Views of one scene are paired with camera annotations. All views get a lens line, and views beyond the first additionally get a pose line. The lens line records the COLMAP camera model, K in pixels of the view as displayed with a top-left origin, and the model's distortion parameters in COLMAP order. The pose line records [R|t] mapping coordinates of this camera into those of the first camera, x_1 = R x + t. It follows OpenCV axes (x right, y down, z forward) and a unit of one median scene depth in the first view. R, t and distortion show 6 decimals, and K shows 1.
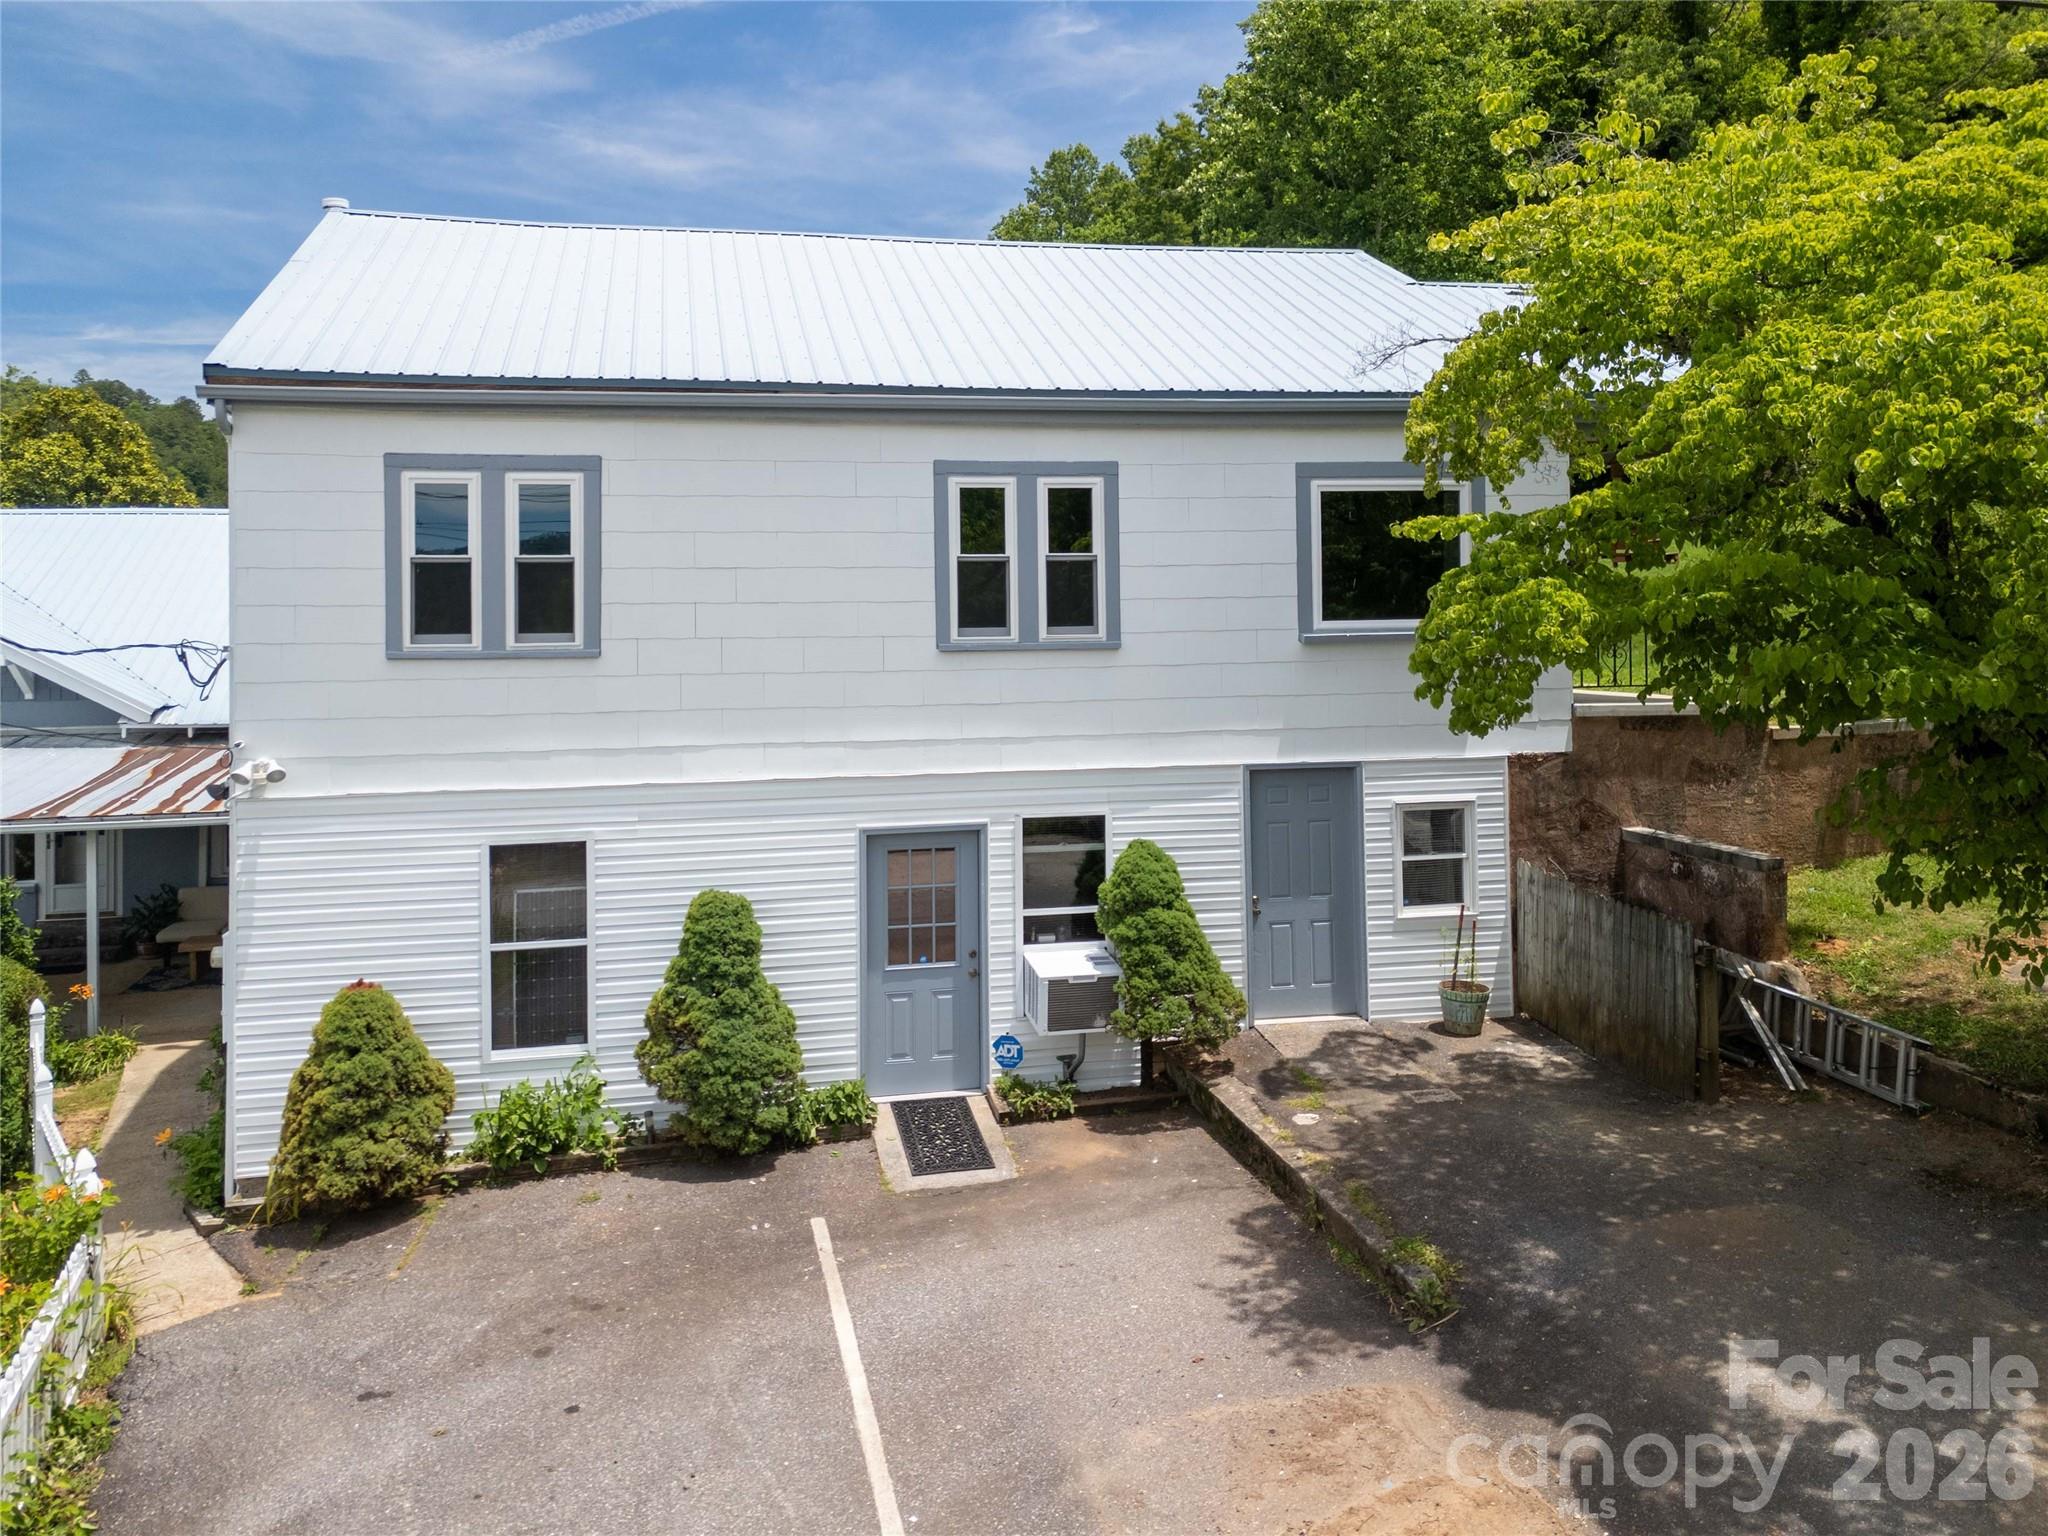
lens RADIAL K [[1528.3, 0, 1028.6], [0, 1528.3, 593.0], [0, 0, 1]] dist [0.084328, -0.110339]
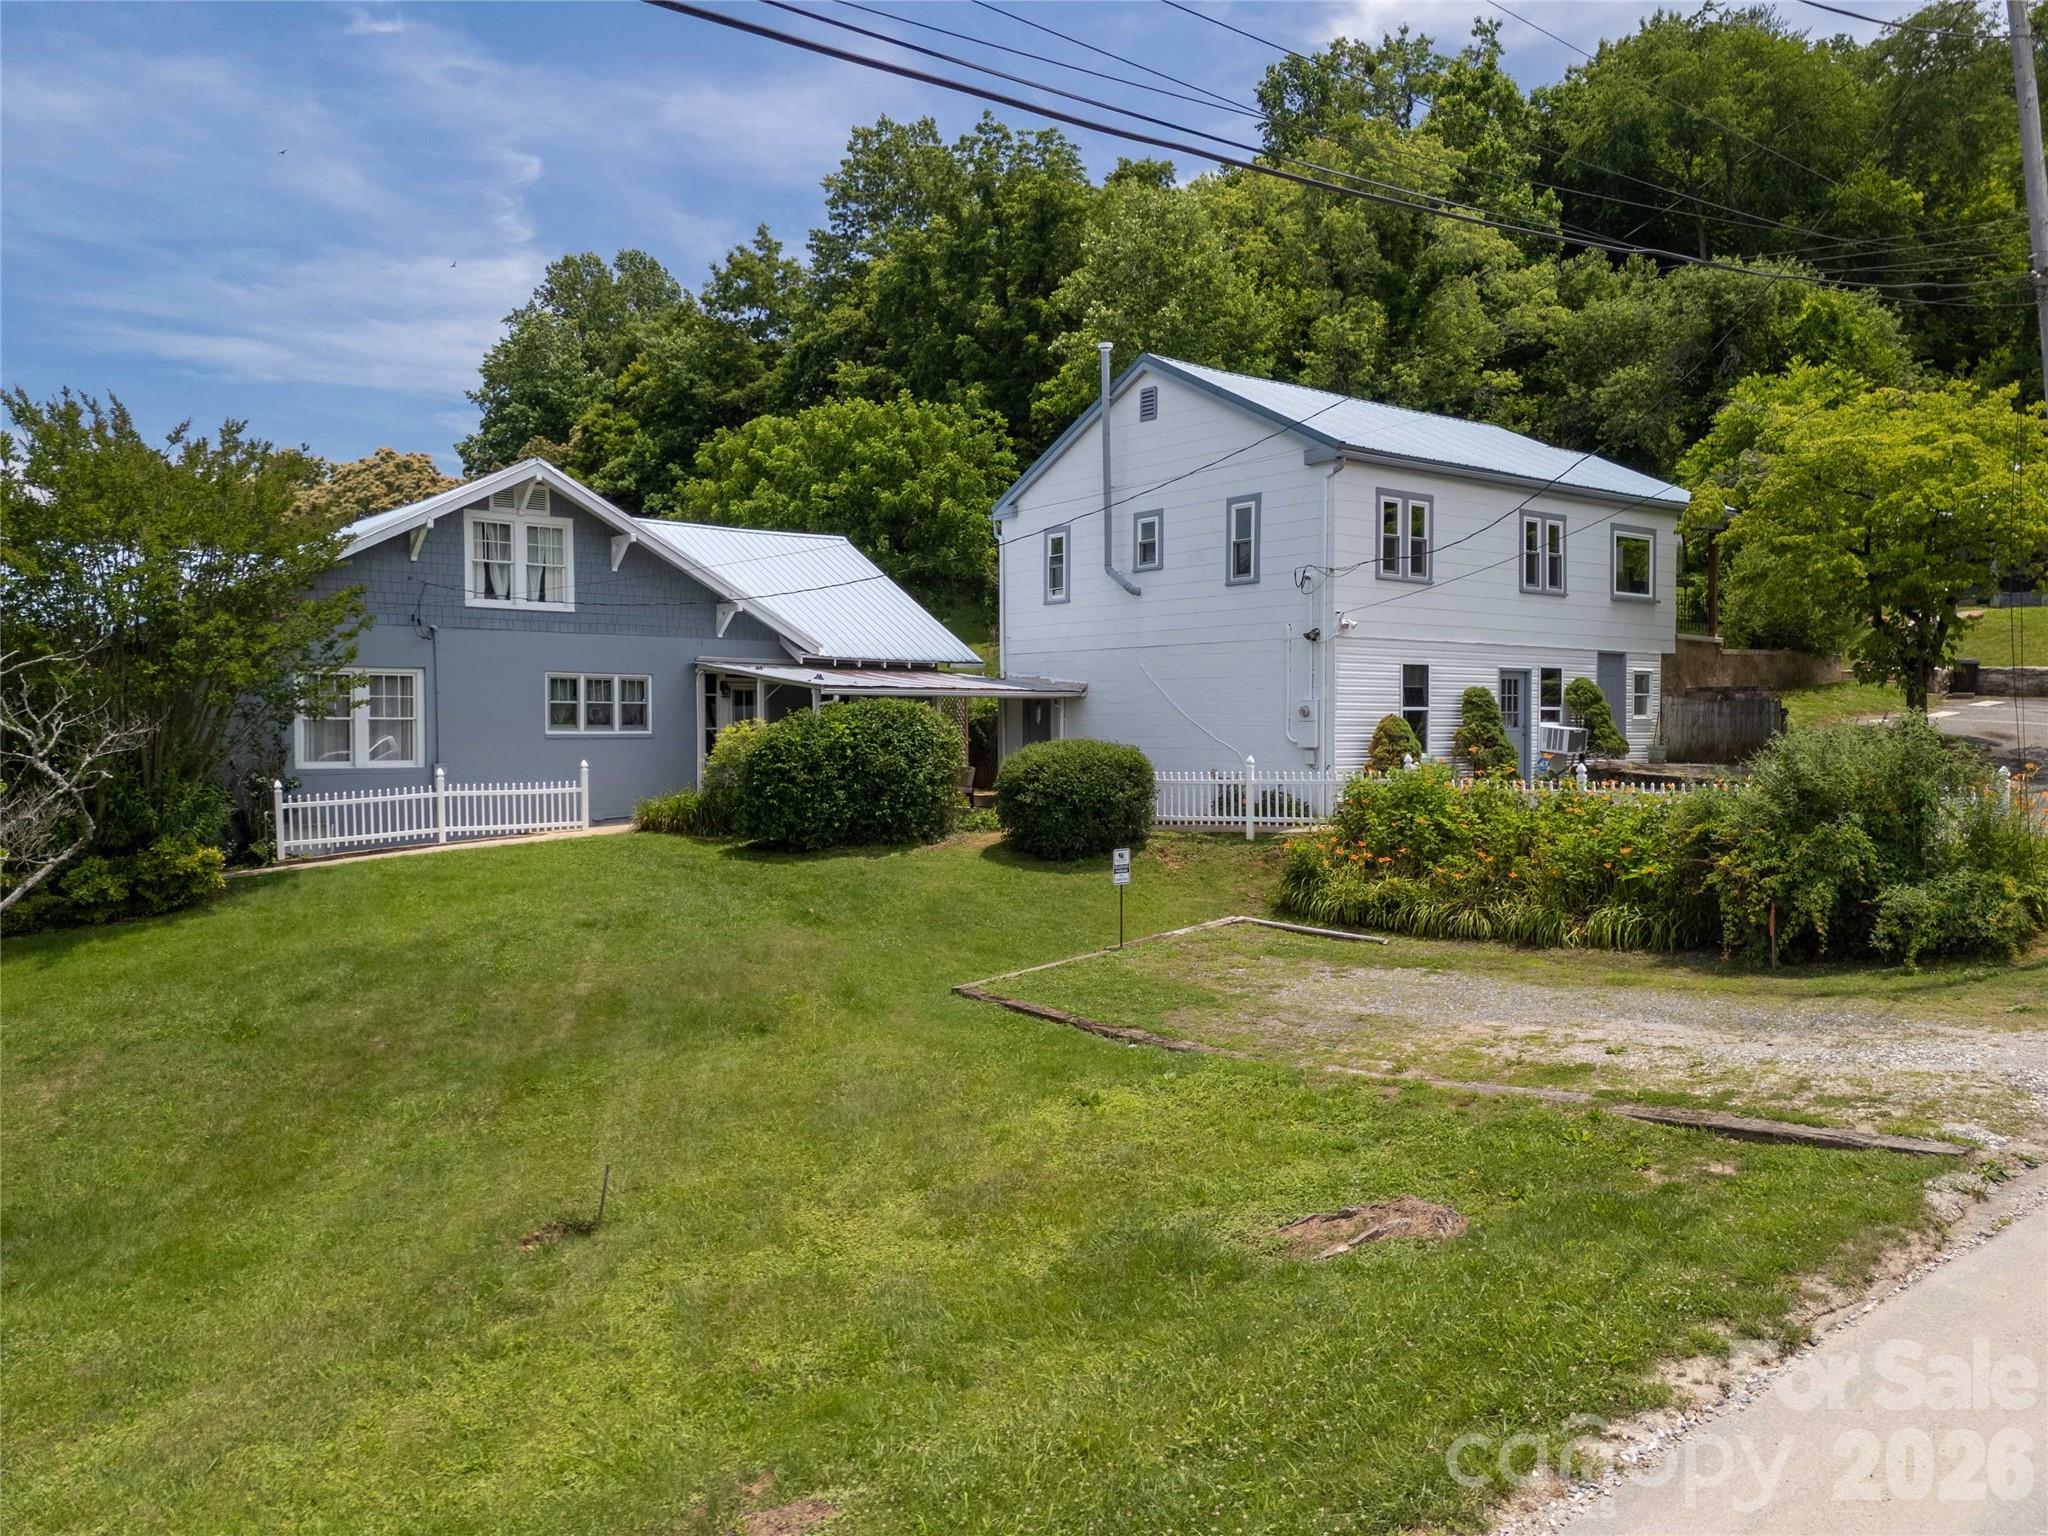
lens RADIAL K [[1435.1, 0, 1024.0], [0, 1435.1, 768.0], [0, 0, 1]] dist [0.066328, -0.087830]
pose [[0.900947, -0.001503, 0.433927, -1.698304], [-0.017380, 0.999067, 0.039545, 0.232147], [-0.433582, -0.043170, 0.900080, -0.648873]]
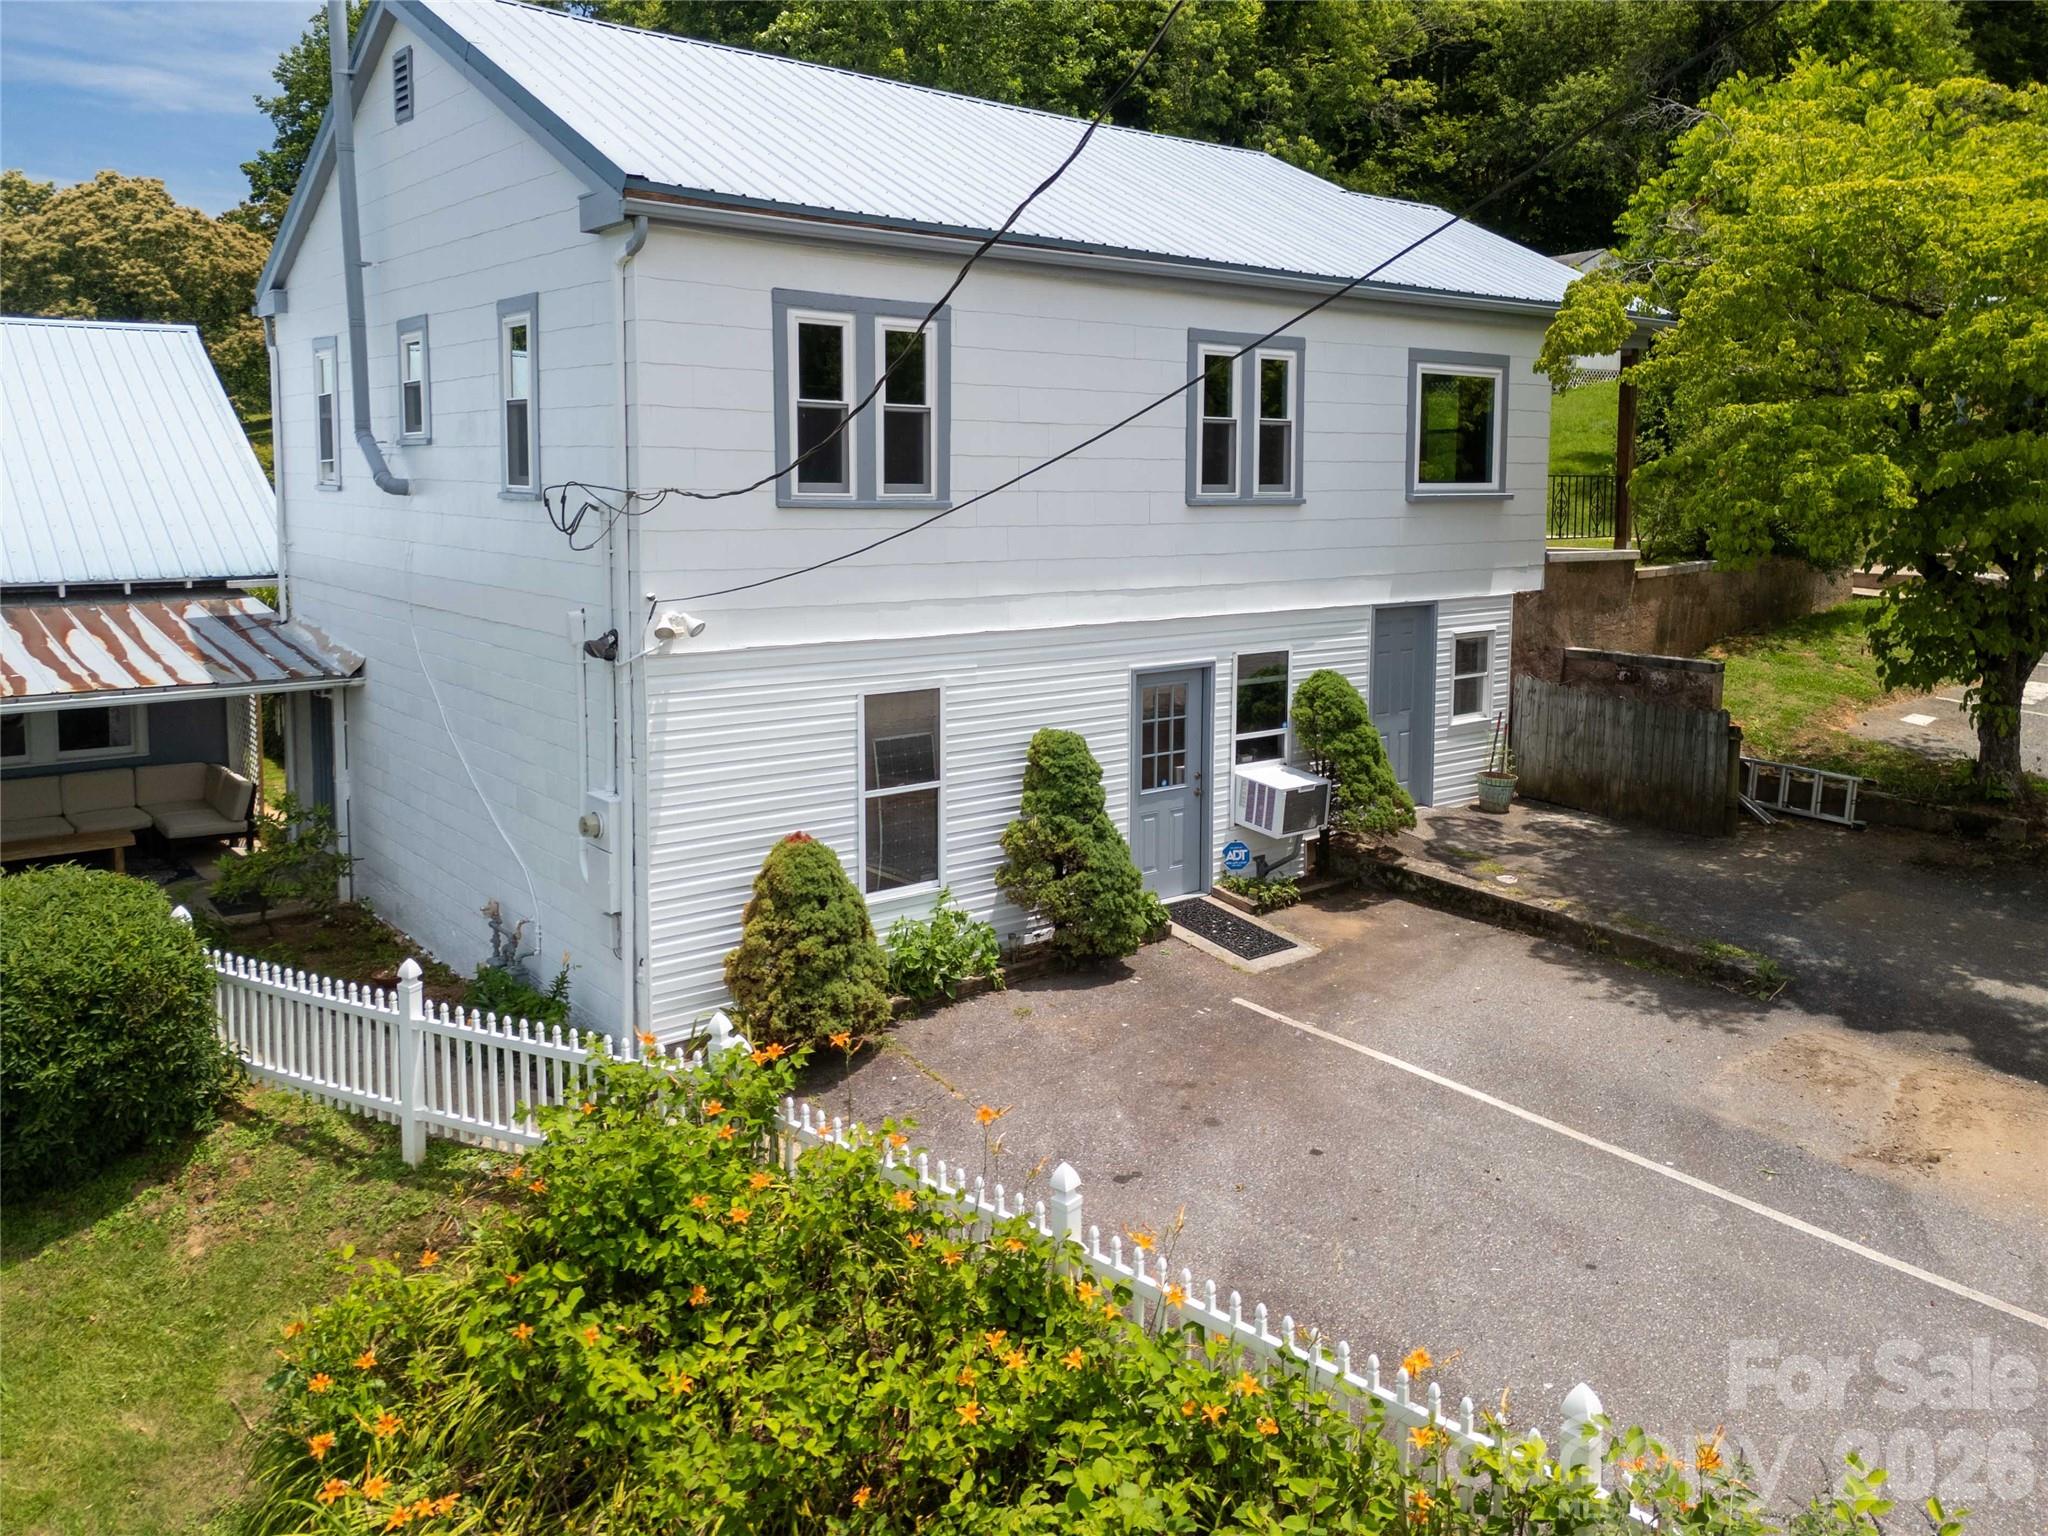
lens RADIAL K [[1521.1, 0, 1018.6], [0, 1521.1, 625.8], [0, 0, 1]] dist [0.081810, -0.111706]
pose [[0.894000, -0.025030, 0.447367, -0.667741], [-0.024197, 0.994285, 0.103983, 0.013112], [-0.447413, -0.103786, 0.888285, 0.079528]]
